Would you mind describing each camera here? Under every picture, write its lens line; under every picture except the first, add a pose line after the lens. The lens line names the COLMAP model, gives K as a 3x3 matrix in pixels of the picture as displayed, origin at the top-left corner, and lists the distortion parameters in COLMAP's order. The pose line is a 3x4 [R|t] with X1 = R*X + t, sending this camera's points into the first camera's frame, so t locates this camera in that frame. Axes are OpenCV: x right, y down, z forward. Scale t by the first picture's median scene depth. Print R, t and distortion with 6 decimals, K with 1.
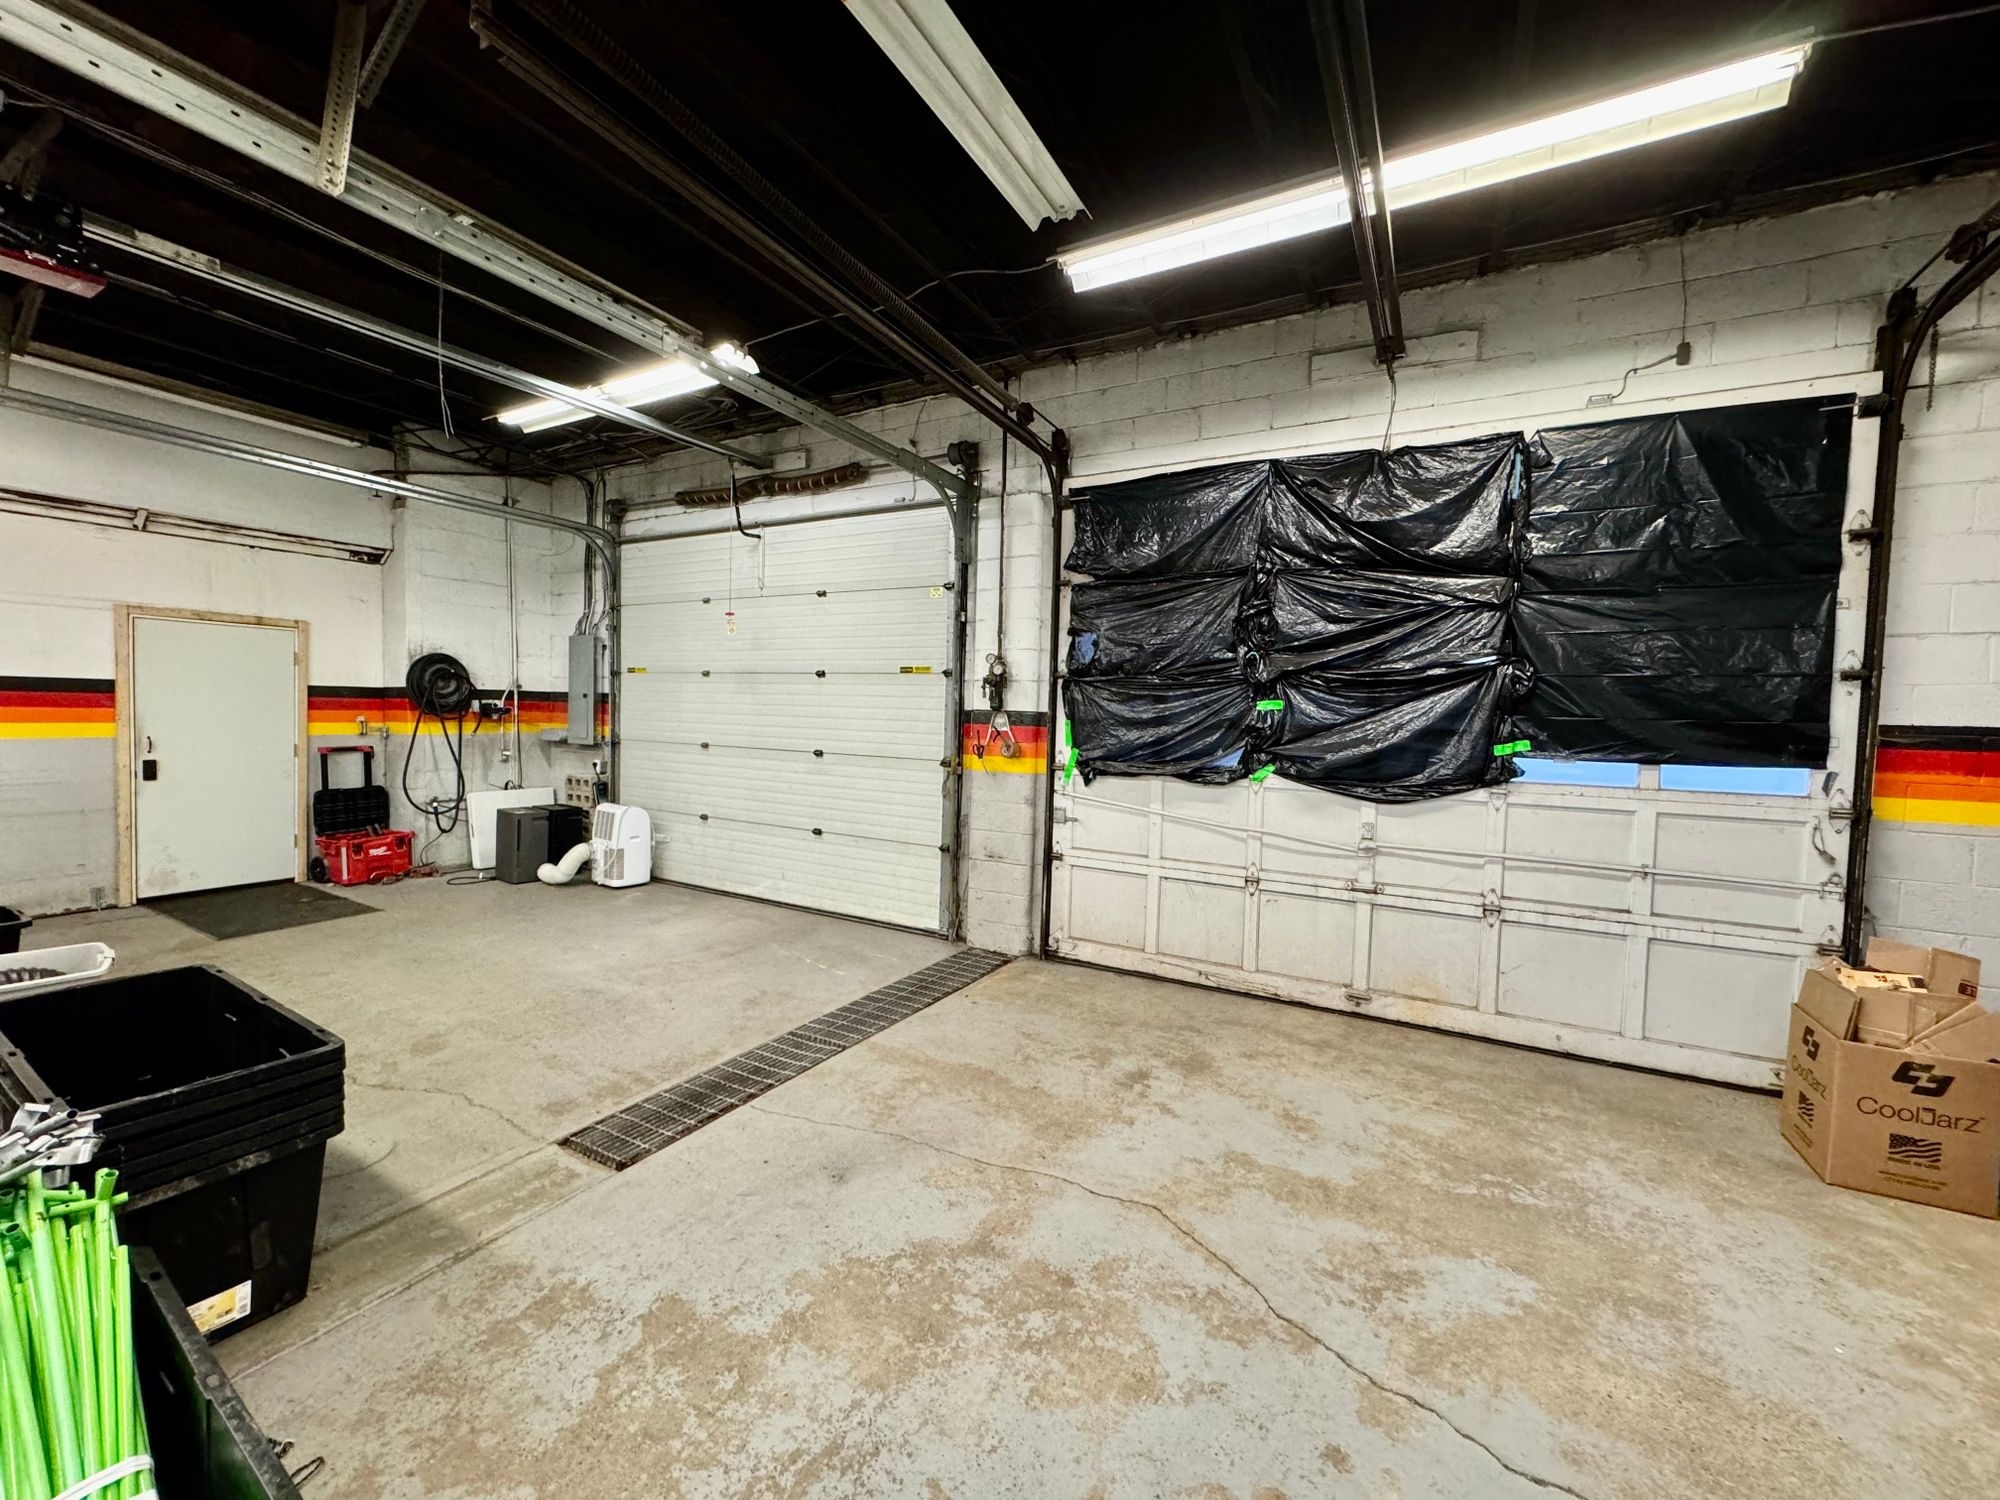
lens RADIAL K [[796.4, 0, 995.7], [0, 796.4, 746.5], [0, 0, 1]] dist [-0.001720, 0.000706]
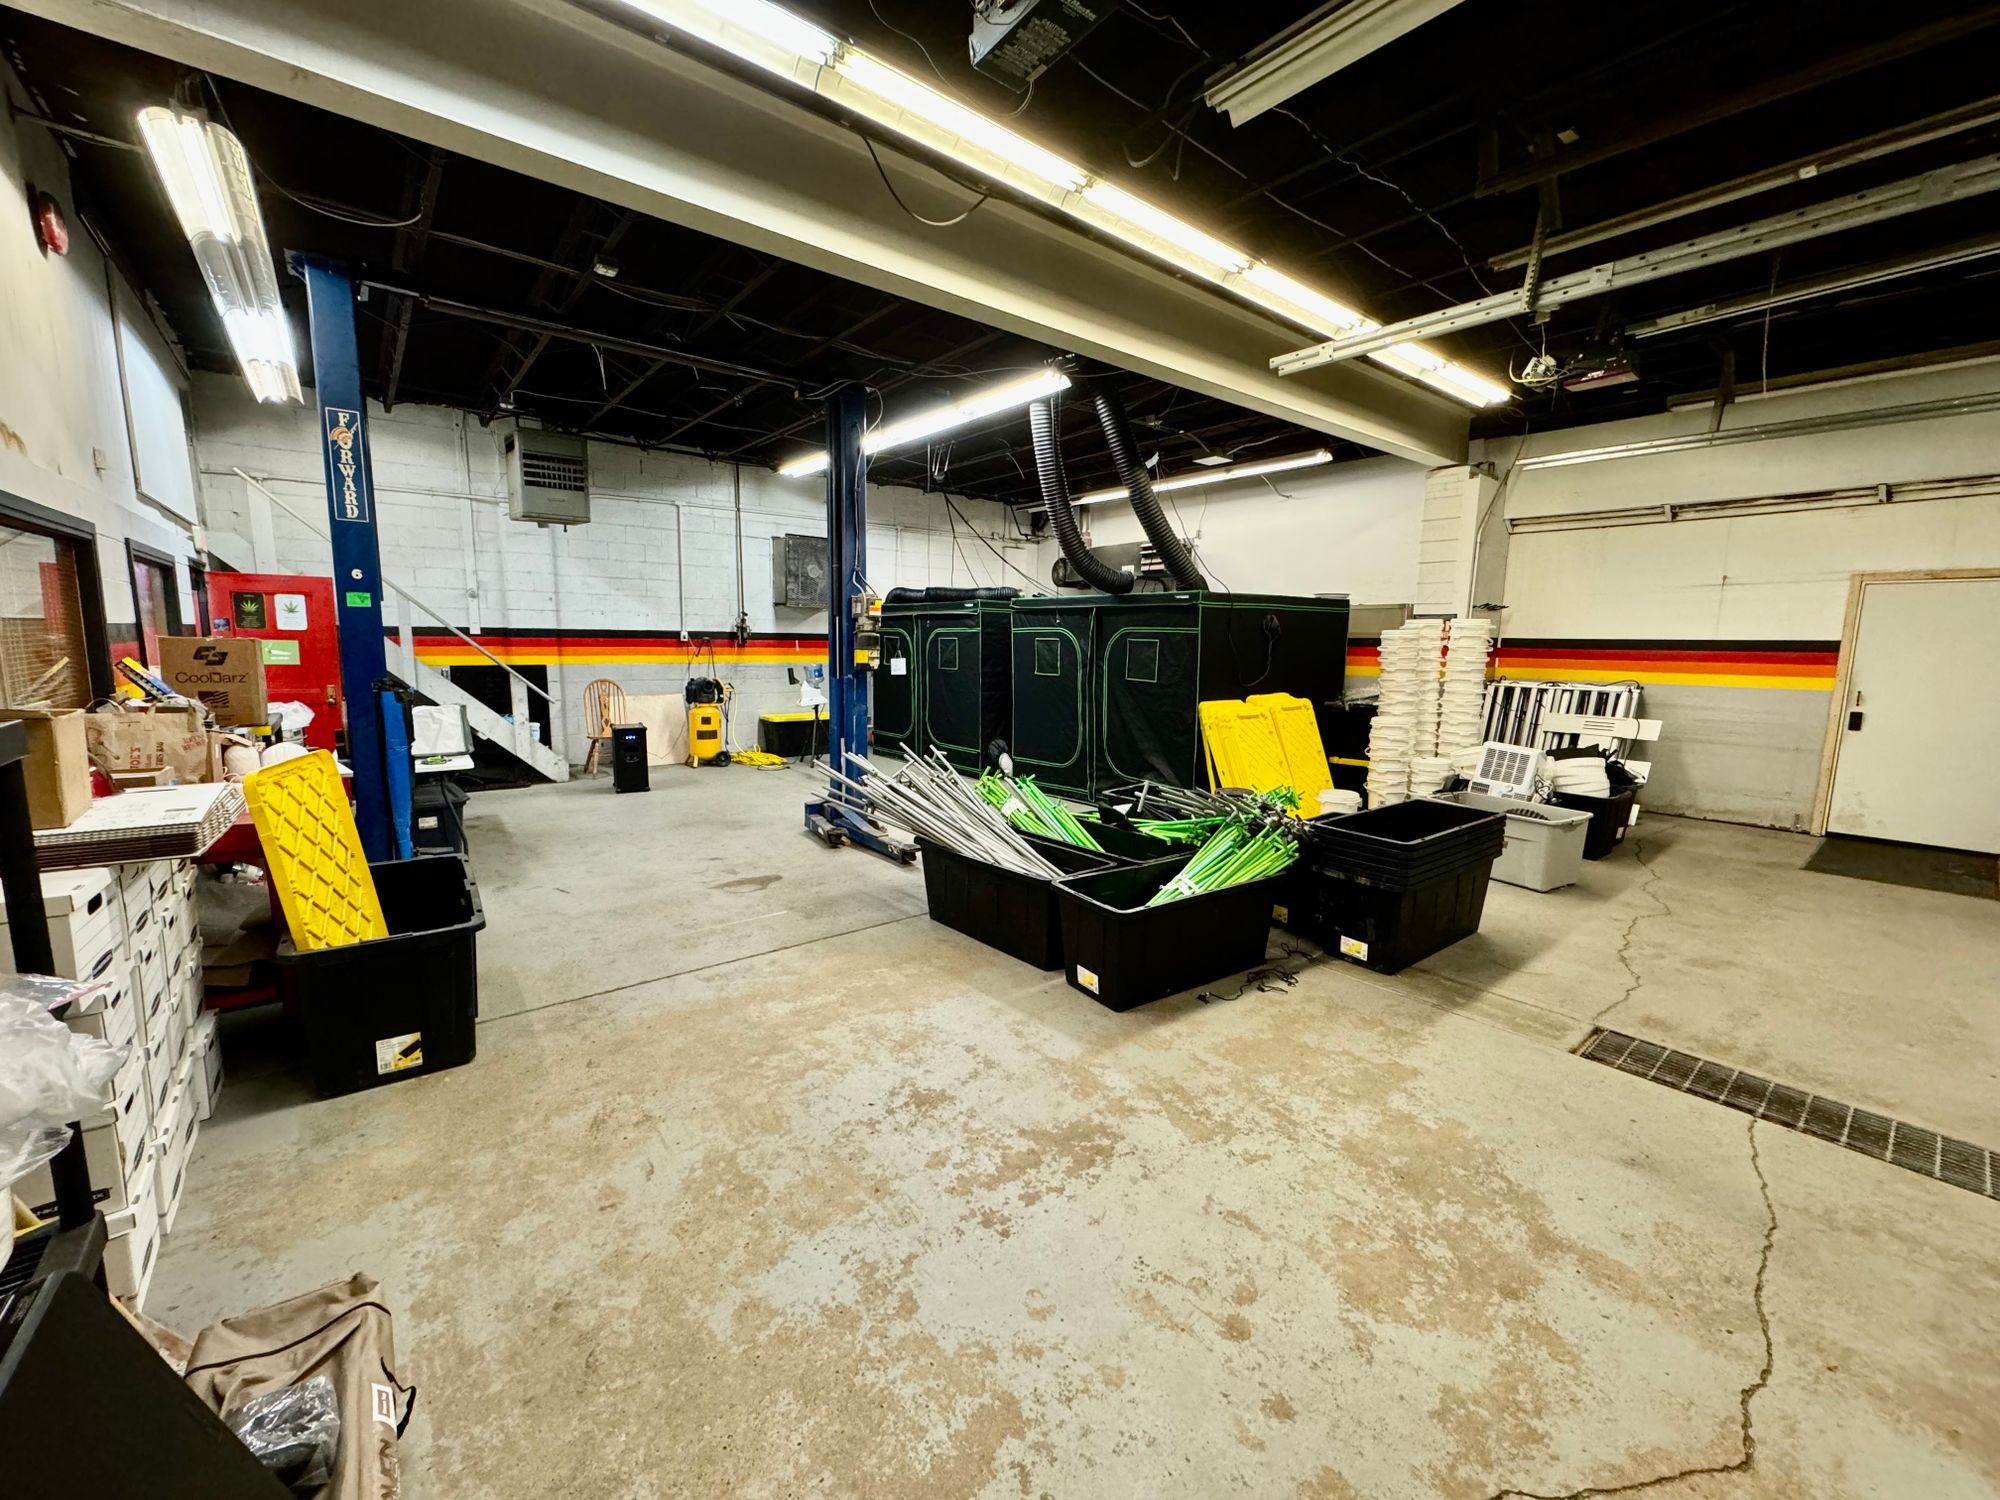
lens RADIAL K [[796.4, 0, 1001.6], [0, 796.4, 745.9], [0, 0, 1]] dist [-0.001720, 0.000706]
pose [[-0.363481, 0.093931, -0.926854, 0.715981], [-0.061283, 0.990338, 0.124398, -0.002766], [0.929584, 0.102016, -0.354213, 0.492561]]
